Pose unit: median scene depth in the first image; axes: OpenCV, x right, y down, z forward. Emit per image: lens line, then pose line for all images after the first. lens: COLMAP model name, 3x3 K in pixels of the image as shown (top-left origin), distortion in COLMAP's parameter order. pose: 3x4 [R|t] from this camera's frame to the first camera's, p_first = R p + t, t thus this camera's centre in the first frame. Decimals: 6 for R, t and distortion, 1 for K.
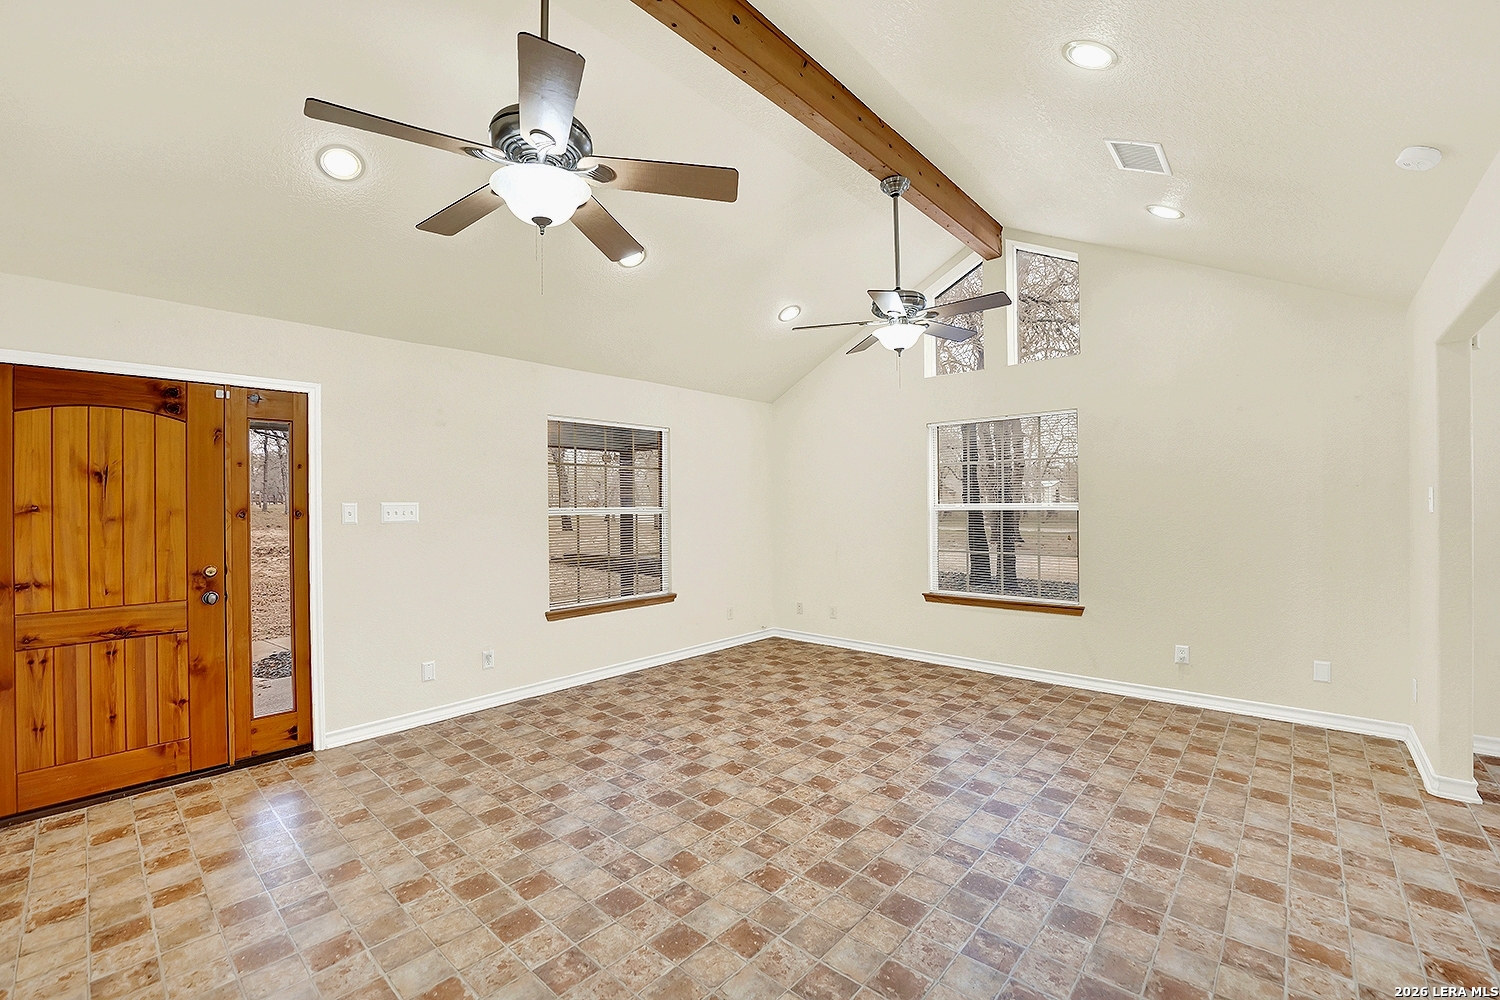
lens RADIAL K [[631.5, 0, 750.0], [0, 631.5, 500.0], [0, 0, 1]] dist [-0.027282, 0.004818]
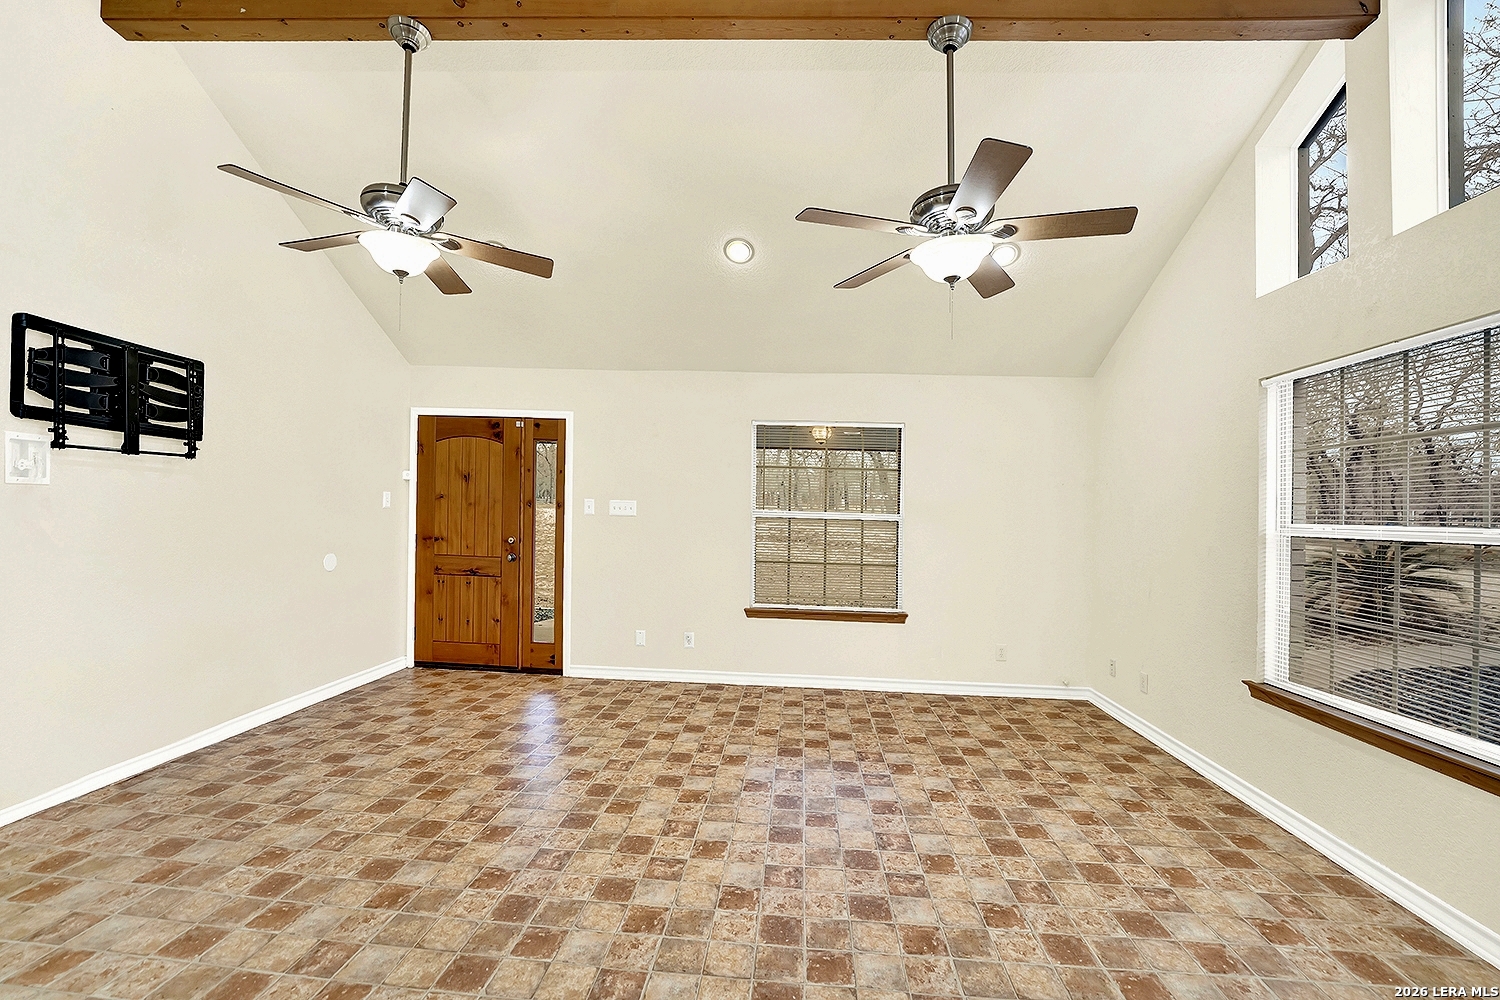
lens RADIAL K [[631.5, 0, 750.0], [0, 631.5, 500.0], [0, 0, 1]] dist [-0.027282, 0.004818]
pose [[0.614608, 0.016071, -0.788669, 0.651576], [-0.032455, 0.999461, -0.004926, 0.004233], [0.788165, 0.028624, 0.614798, 0.450143]]
